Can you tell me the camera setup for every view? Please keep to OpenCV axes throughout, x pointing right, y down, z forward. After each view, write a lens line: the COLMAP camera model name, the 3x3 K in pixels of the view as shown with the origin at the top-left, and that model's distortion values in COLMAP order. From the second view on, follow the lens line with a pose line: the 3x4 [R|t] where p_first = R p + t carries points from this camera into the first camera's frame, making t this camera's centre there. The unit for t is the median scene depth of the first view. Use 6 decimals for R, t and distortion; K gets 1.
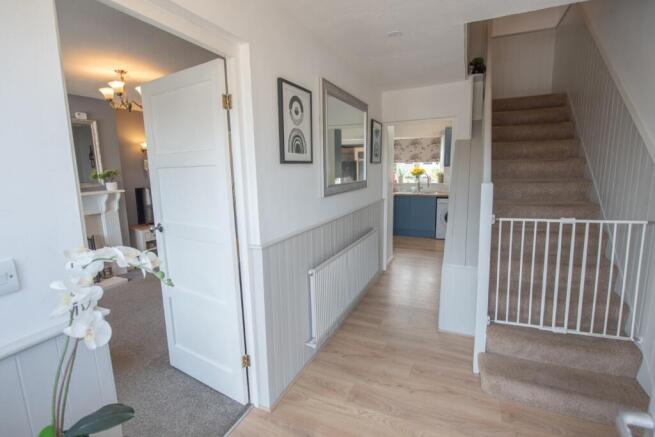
lens RADIAL K [[317.2, 0, 326.4], [0, 317.2, 217.8], [0, 0, 1]] dist [-0.000535, -0.000003]
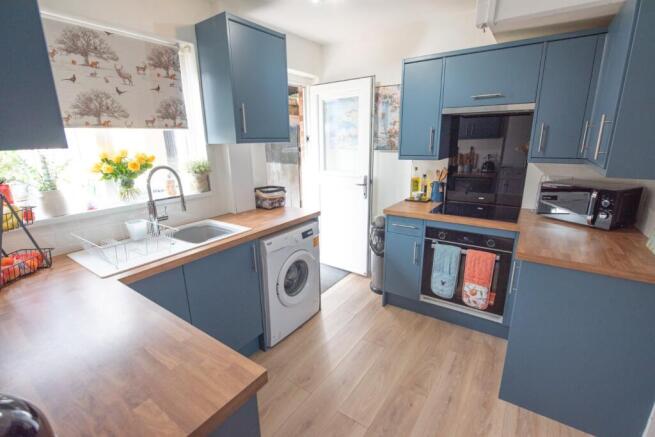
lens RADIAL K [[313.1, 0, 331.5], [0, 313.1, 217.6], [0, 0, 1]] dist [0.000692, 0.000330]
pose [[0.161500, -0.233505, 0.958850, 0.048651], [0.161763, 0.964727, 0.207690, -0.129047], [-0.973525, 0.121564, 0.193576, 0.788474]]
